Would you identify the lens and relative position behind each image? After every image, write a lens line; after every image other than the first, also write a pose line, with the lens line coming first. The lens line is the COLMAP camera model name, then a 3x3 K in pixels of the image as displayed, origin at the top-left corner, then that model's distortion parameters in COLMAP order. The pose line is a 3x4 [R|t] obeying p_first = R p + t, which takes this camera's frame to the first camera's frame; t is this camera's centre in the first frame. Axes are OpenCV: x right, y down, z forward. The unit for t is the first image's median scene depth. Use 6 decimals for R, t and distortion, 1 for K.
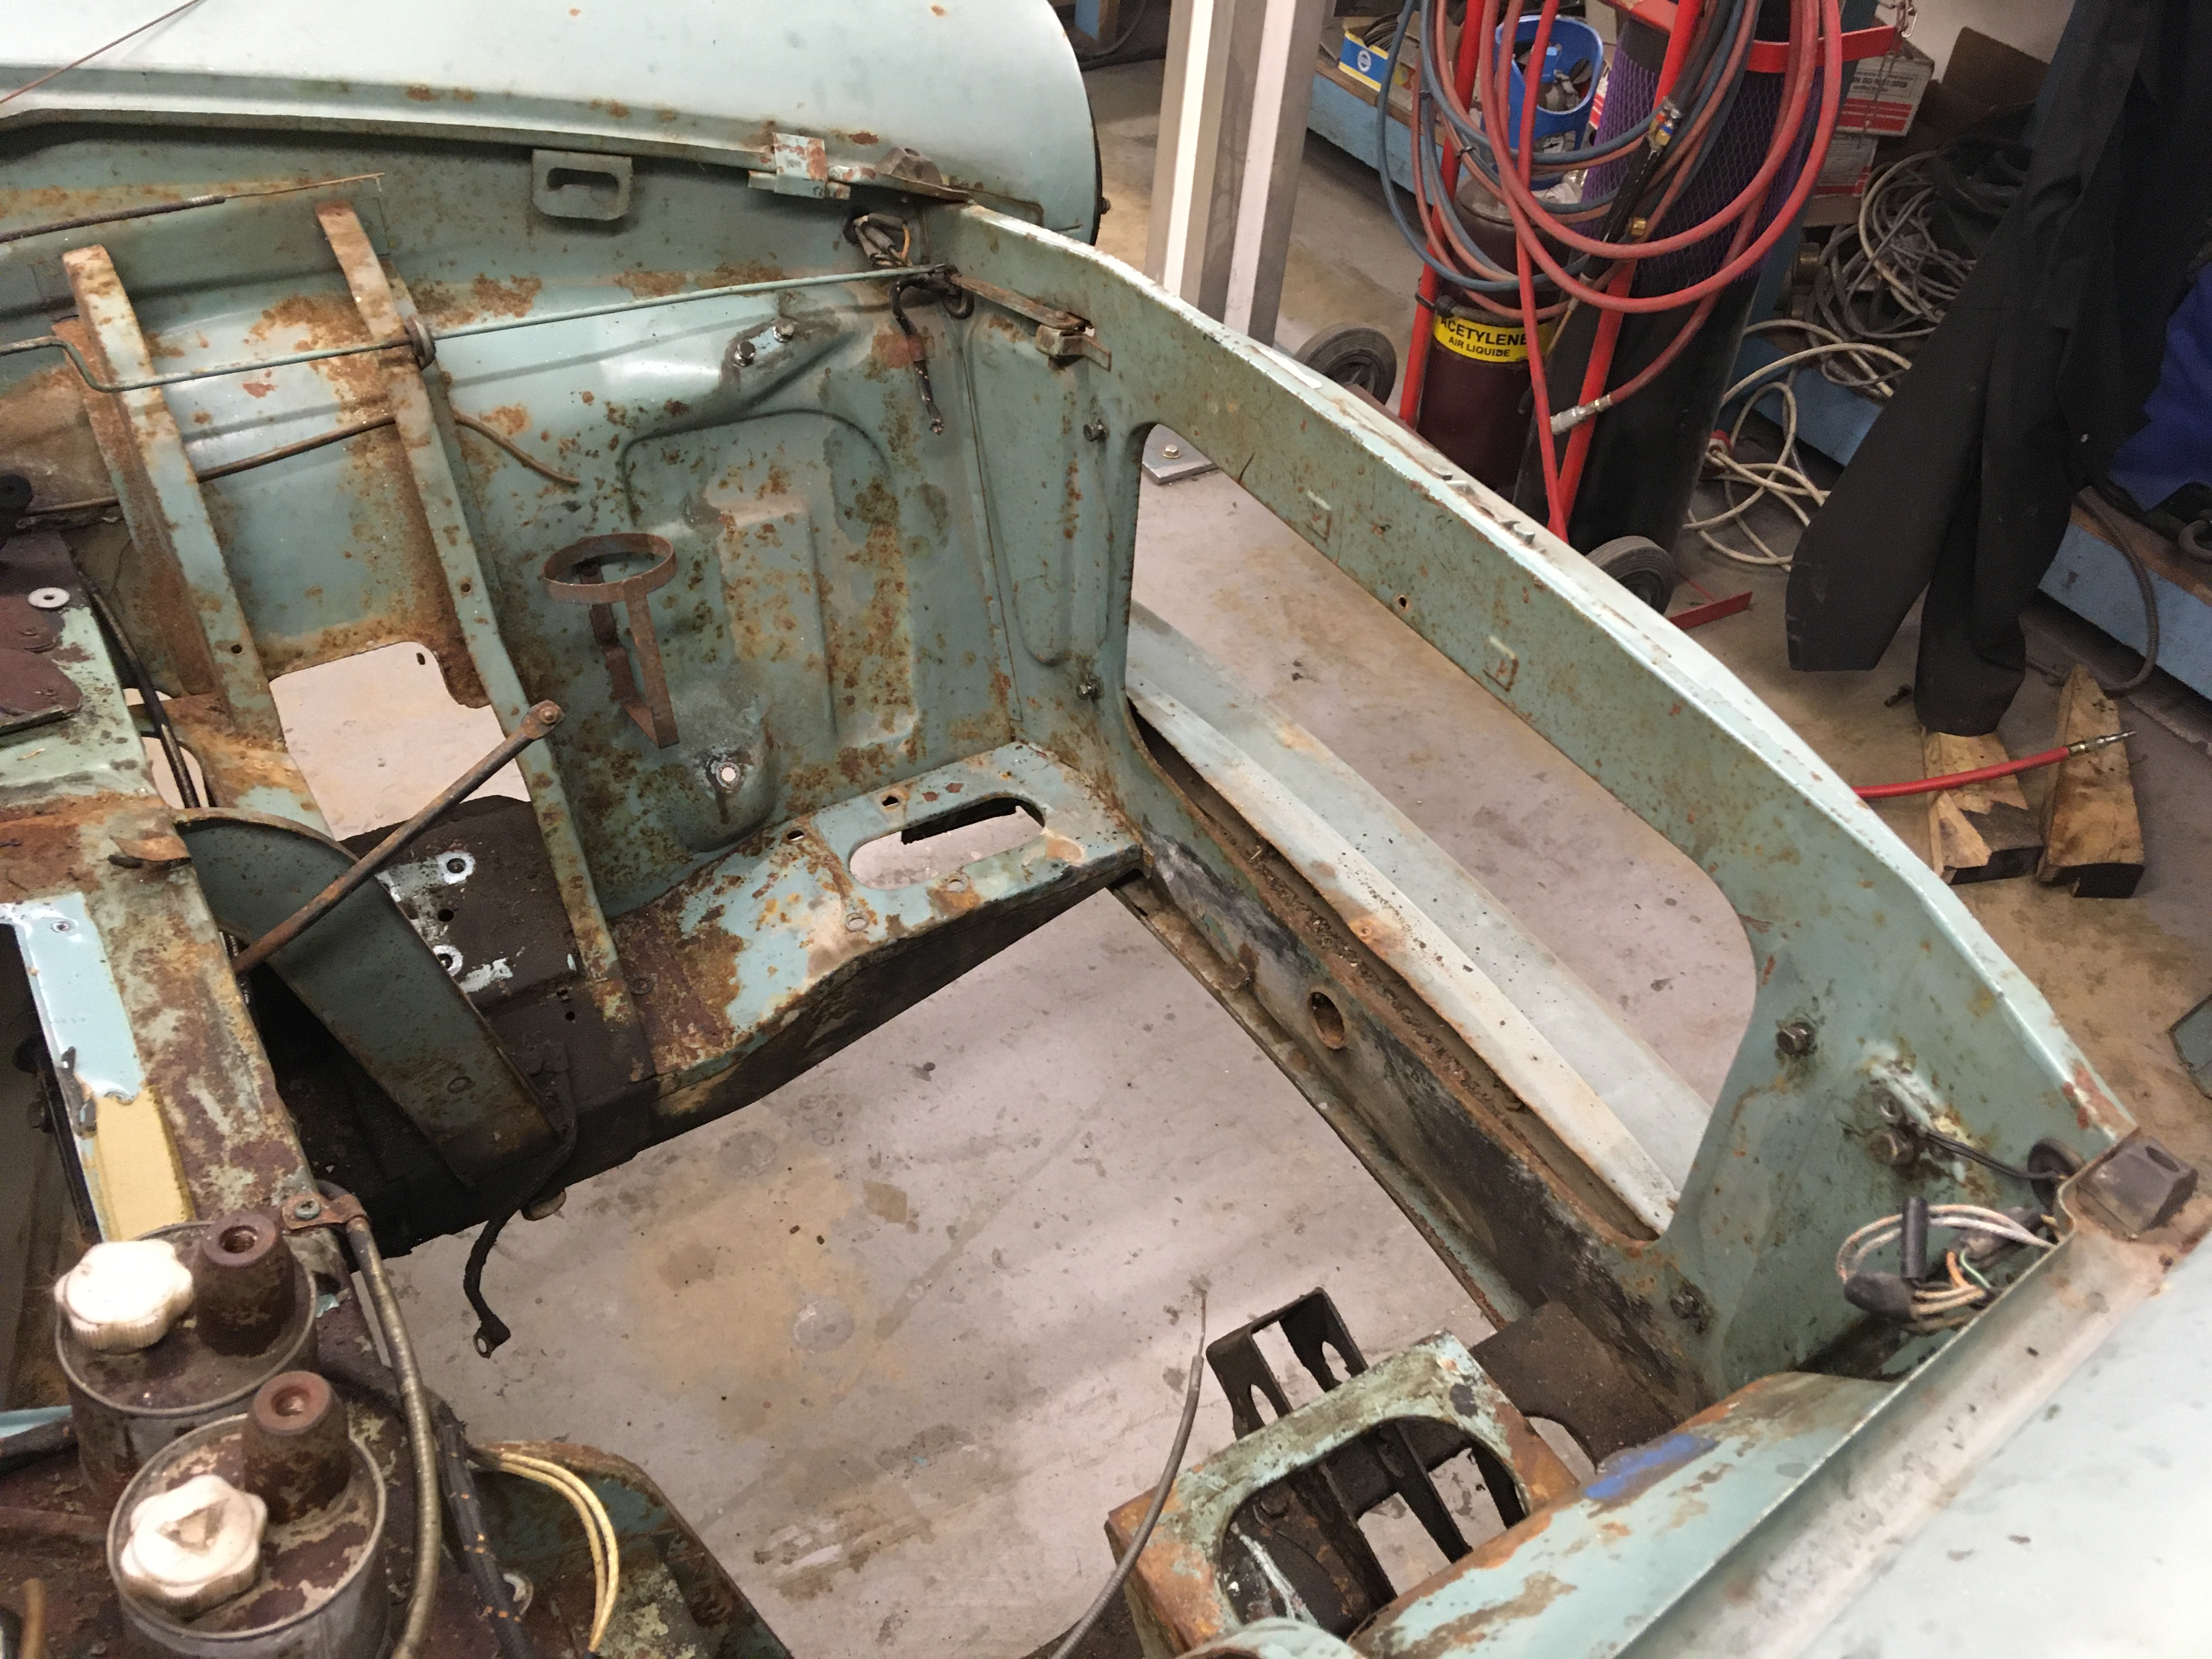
lens RADIAL K [[1881.6, 0, 1106.0], [0, 1881.6, 829.5], [0, 0, 1]] dist [0.052916, -0.001272]
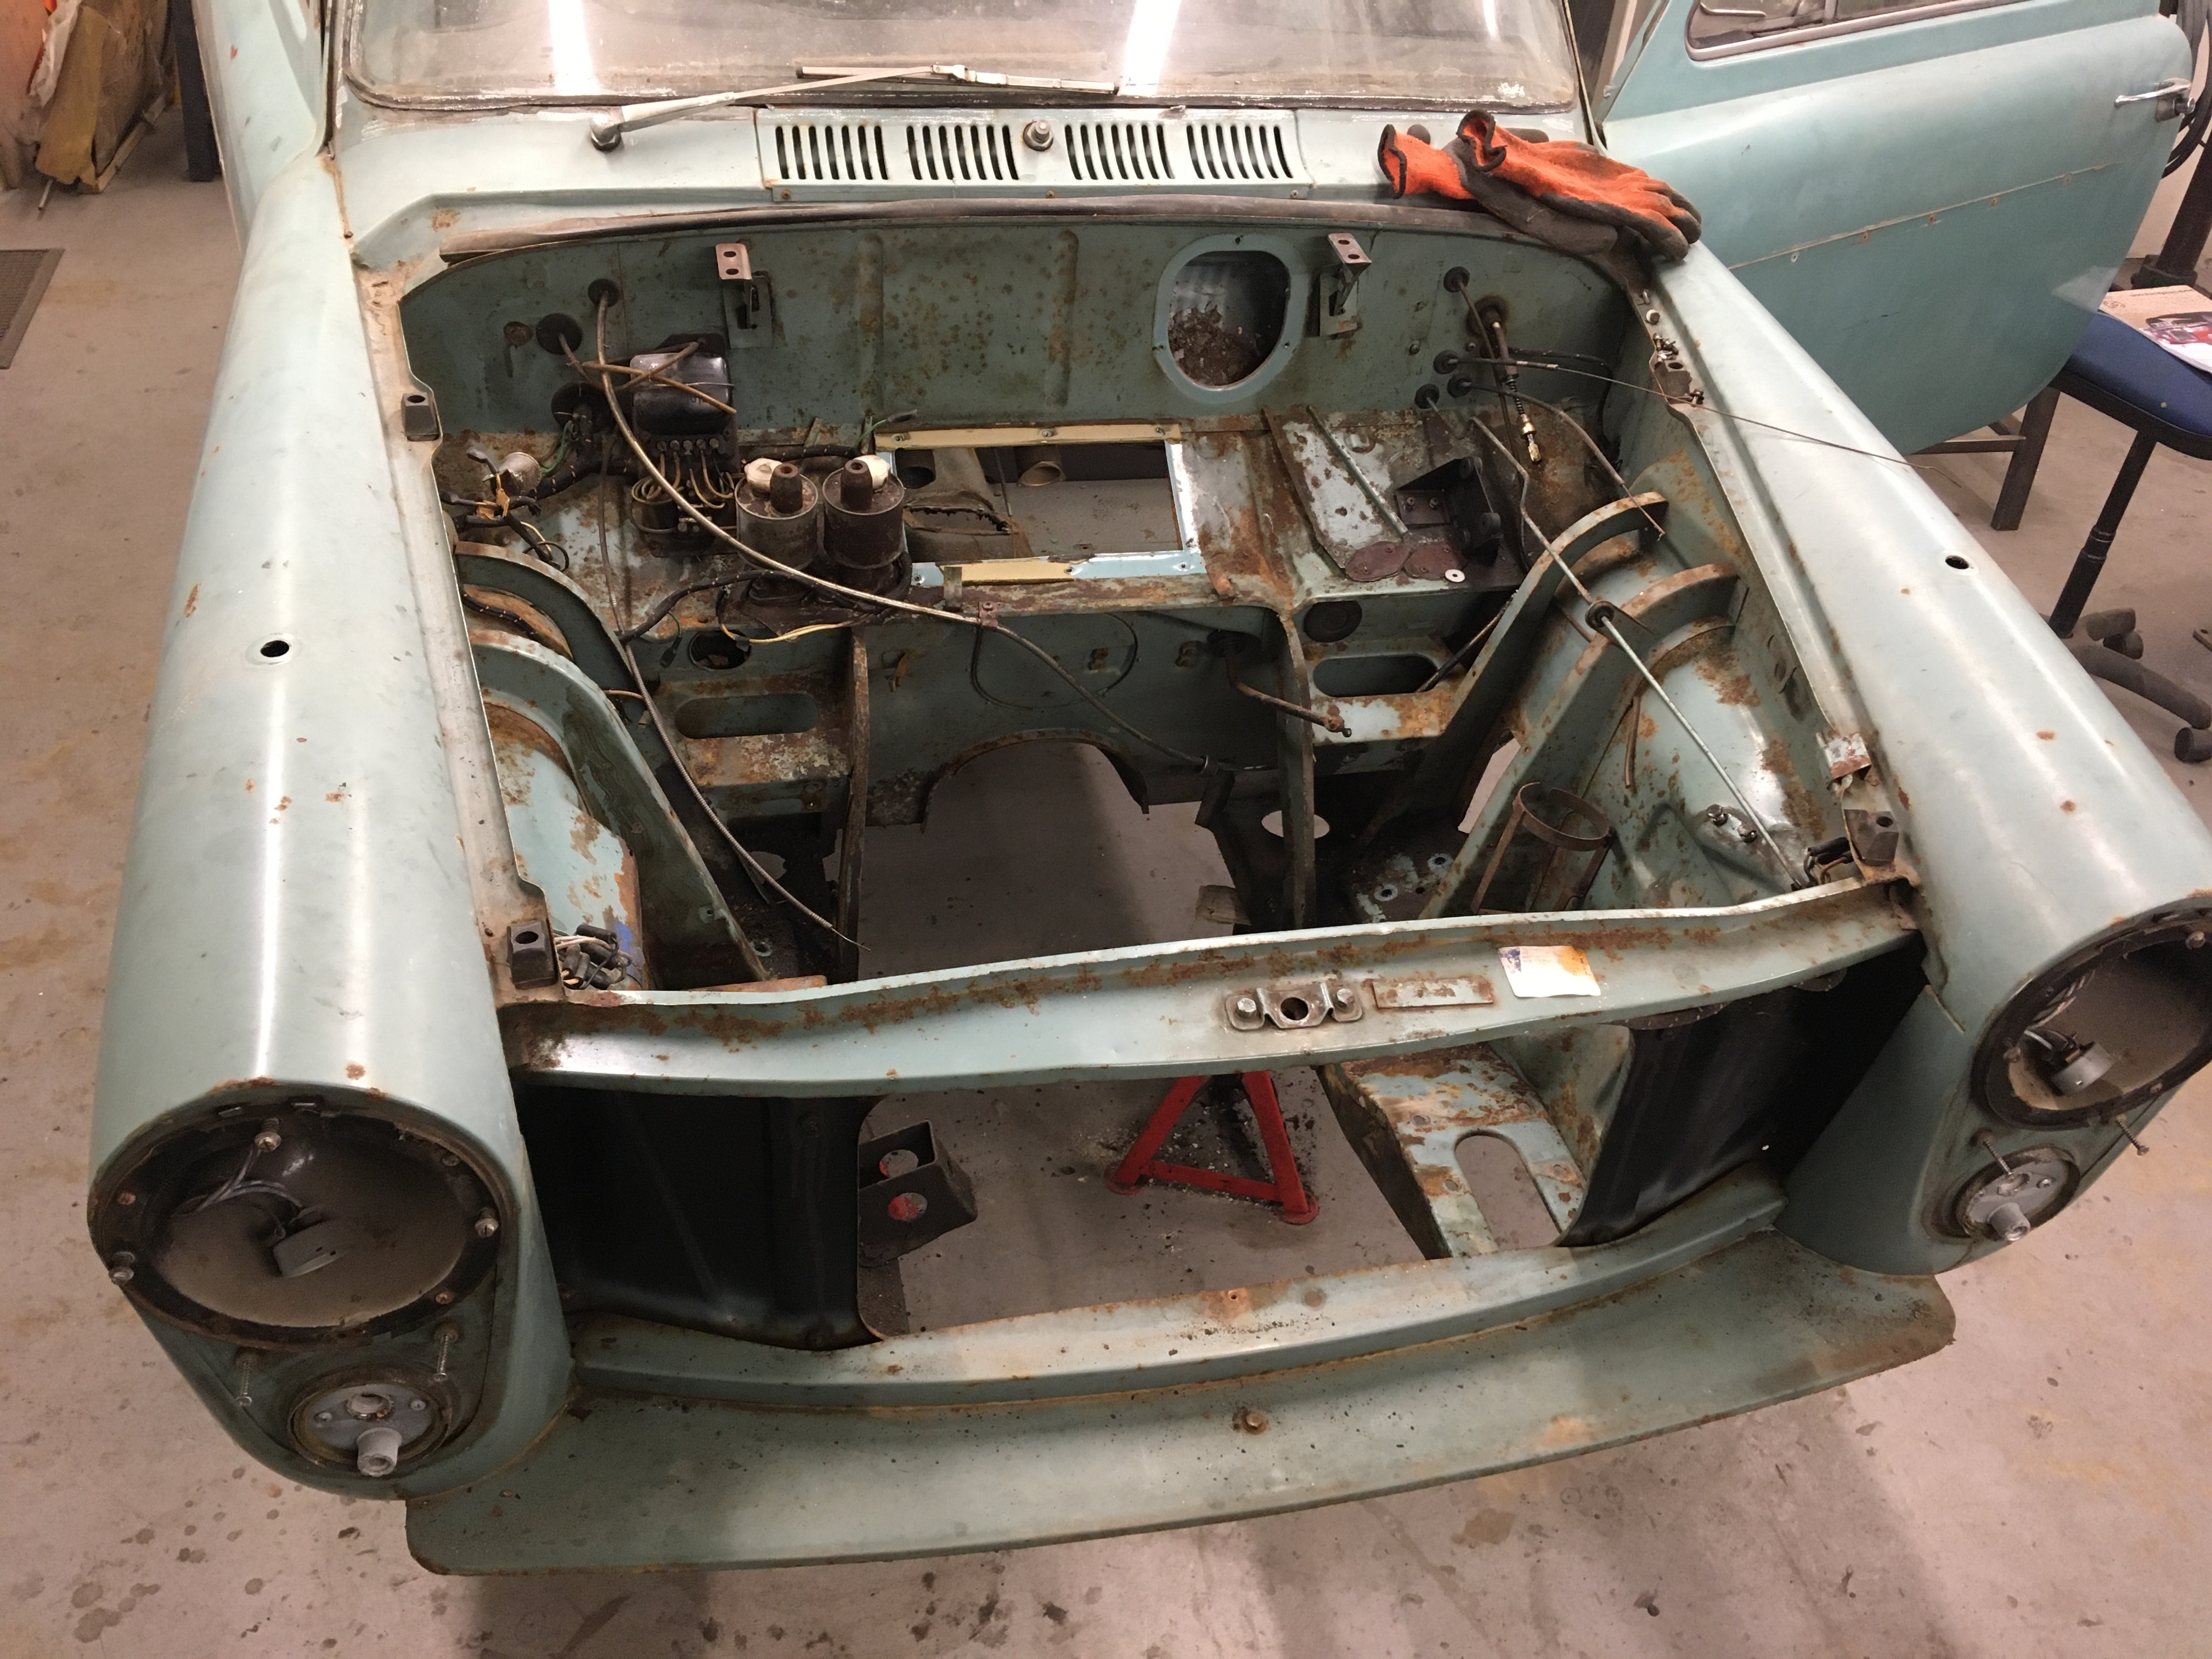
lens RADIAL K [[1881.6, 0, 1106.0], [0, 1881.6, 829.5], [0, 0, 1]] dist [0.052916, -0.001272]
pose [[-0.334244, 0.502775, -0.797181, 0.896290], [-0.690349, 0.445229, 0.570253, -0.647276], [0.641638, 0.740937, 0.198275, 0.477058]]
